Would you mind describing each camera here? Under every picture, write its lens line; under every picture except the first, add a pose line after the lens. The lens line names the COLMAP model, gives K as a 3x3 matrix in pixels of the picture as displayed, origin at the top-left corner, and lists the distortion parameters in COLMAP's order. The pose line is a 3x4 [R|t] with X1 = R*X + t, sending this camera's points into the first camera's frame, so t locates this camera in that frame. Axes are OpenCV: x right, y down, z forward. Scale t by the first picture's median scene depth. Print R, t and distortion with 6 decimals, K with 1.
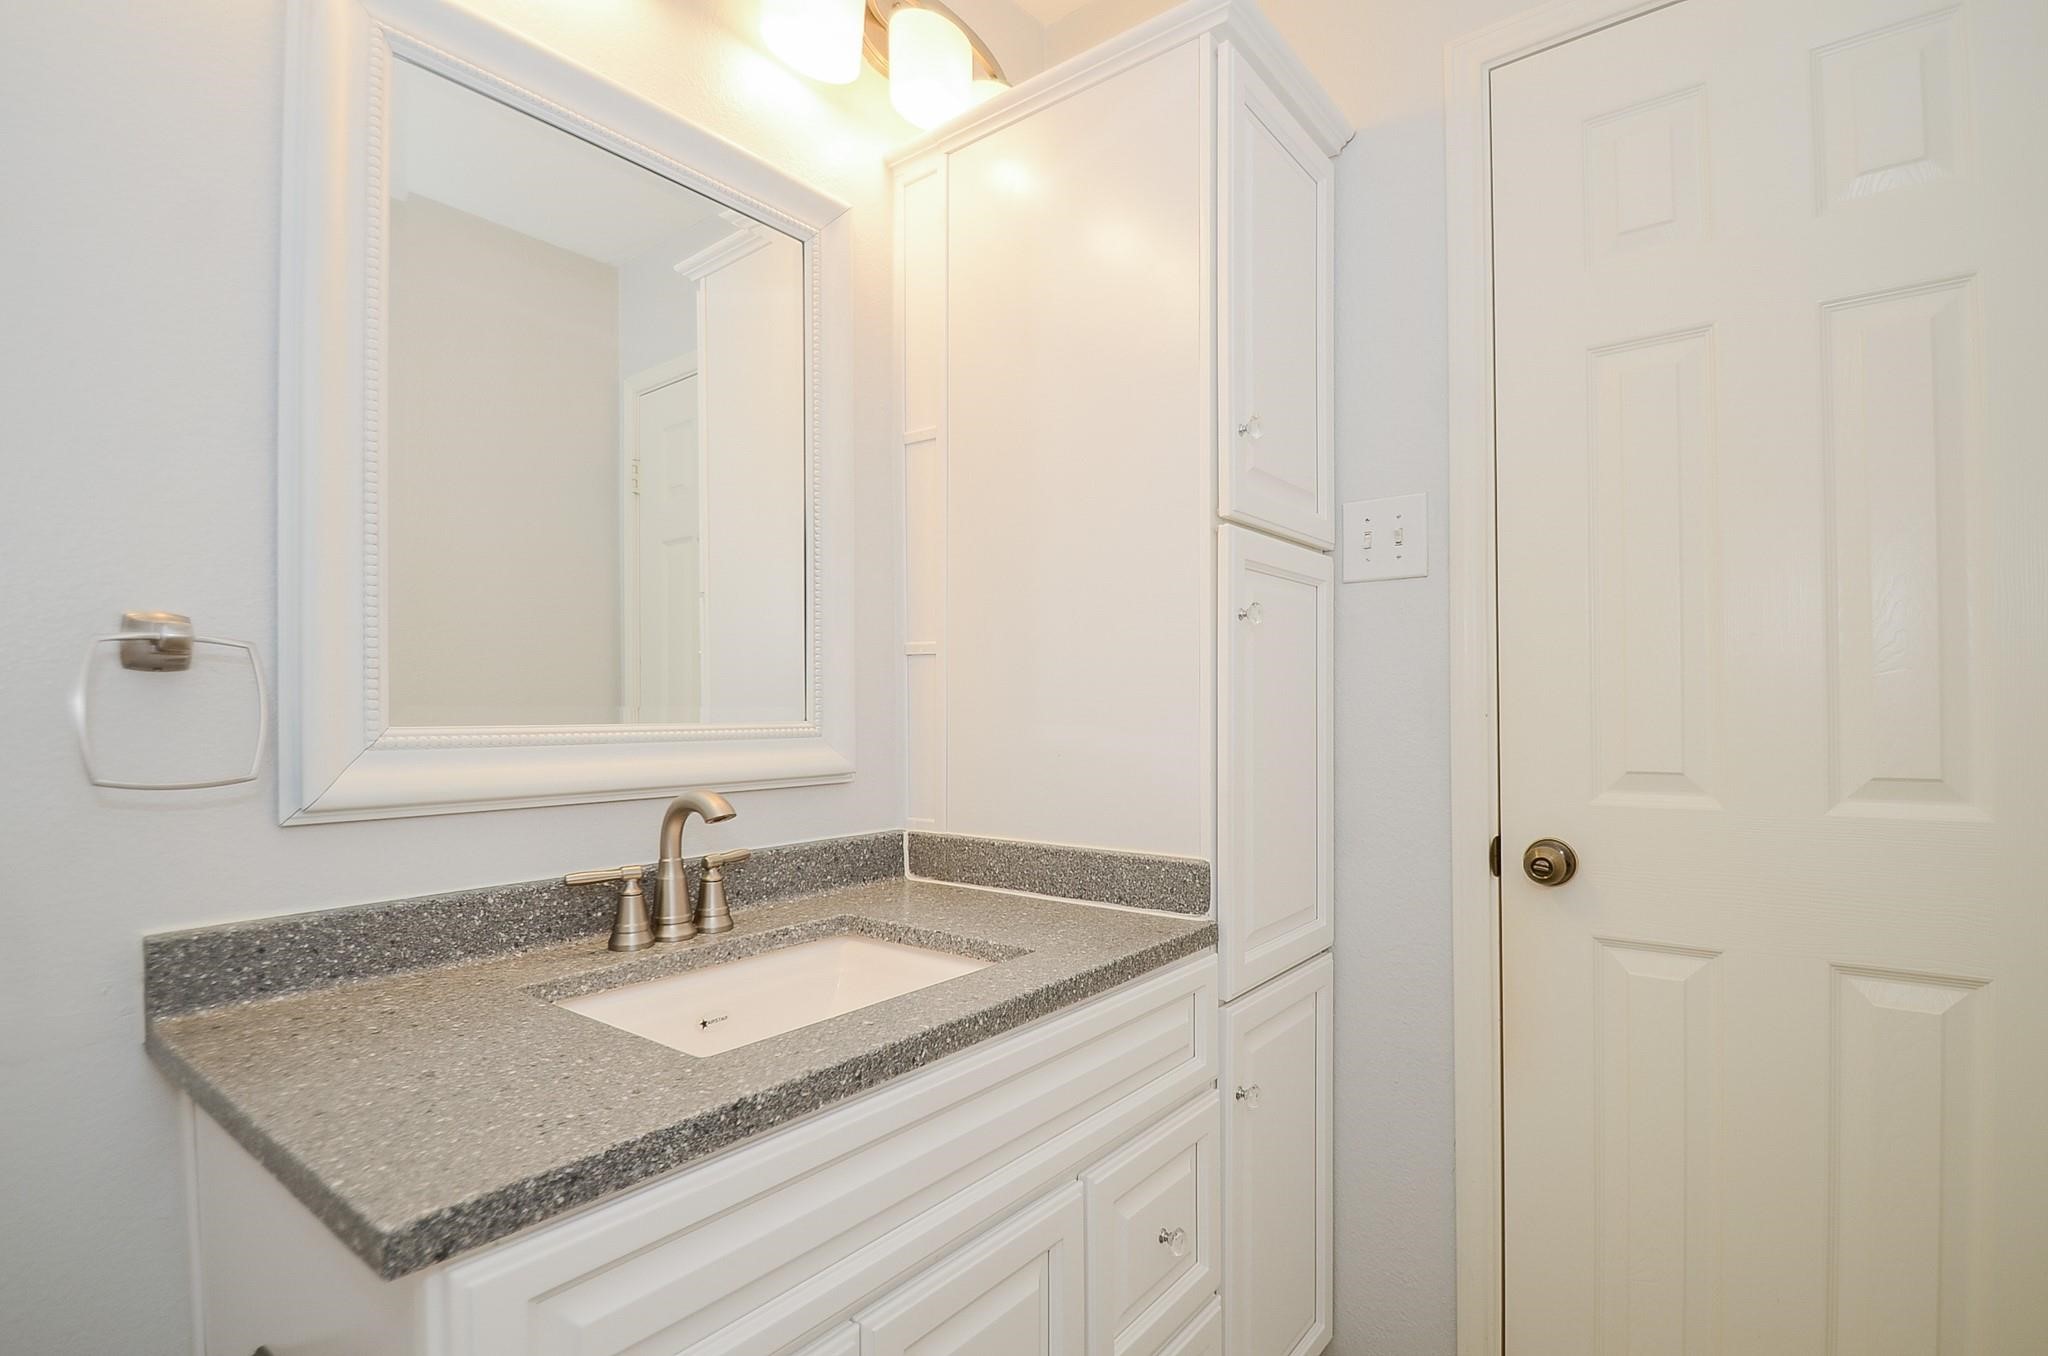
lens RADIAL K [[994.0, 0, 1022.0], [0, 994.0, 700.5], [0, 0, 1]] dist [-0.000571, -0.000197]
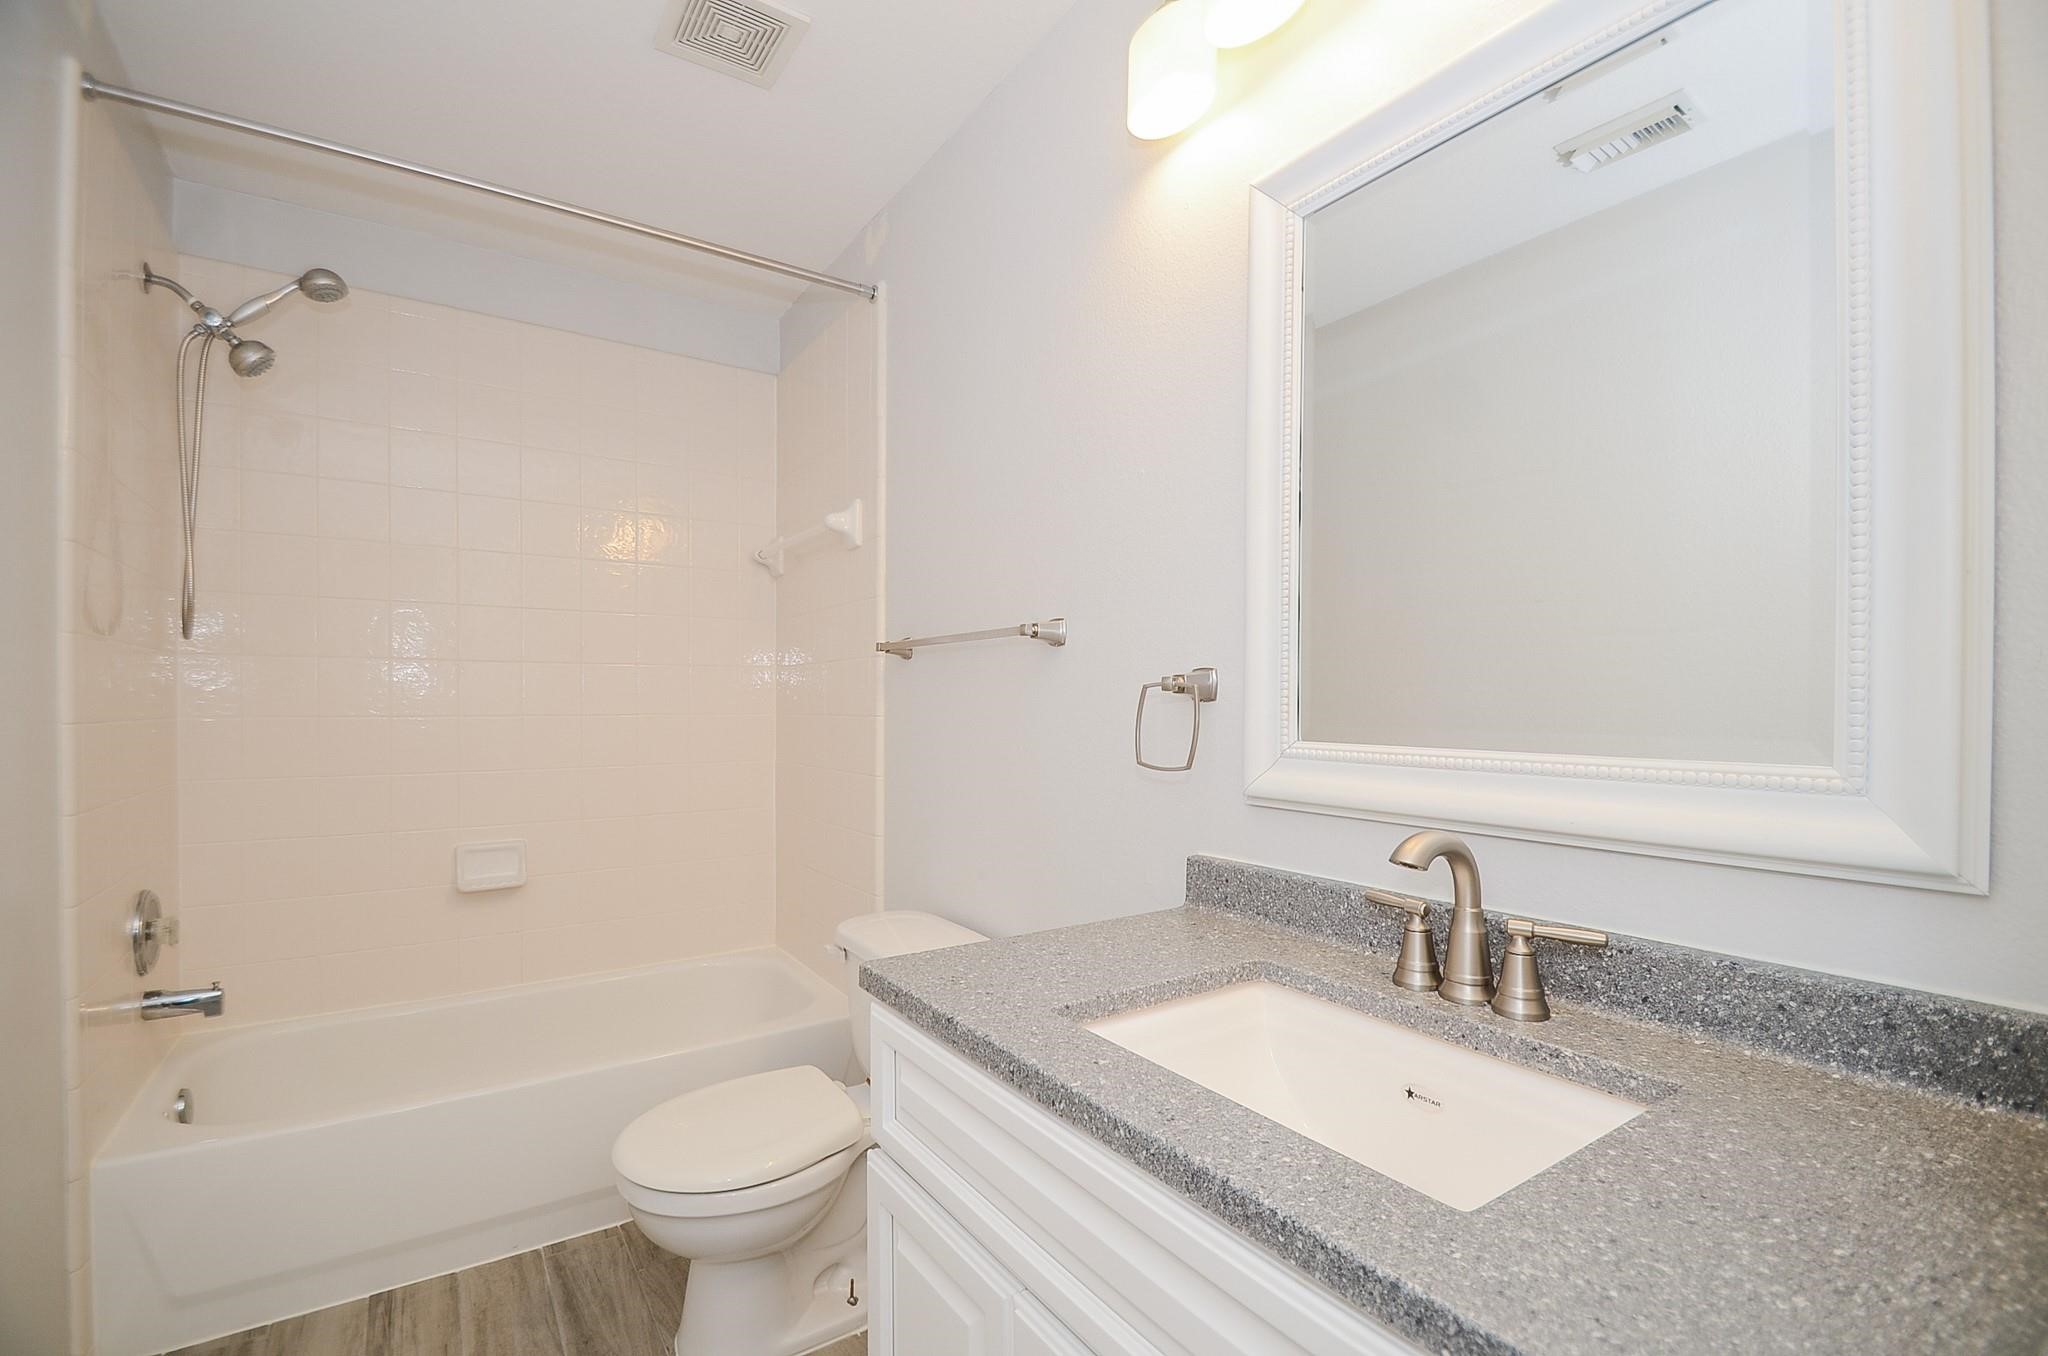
lens RADIAL K [[895.0, 0, 1013.6], [0, 895.0, 713.1], [0, 0, 1]] dist [0.000620, -0.014566]
pose [[-0.311802, 0.015950, -0.950013, 0.604663], [0.006856, 0.999871, 0.014537, -0.030821], [0.950122, -0.001981, -0.311872, 1.013039]]
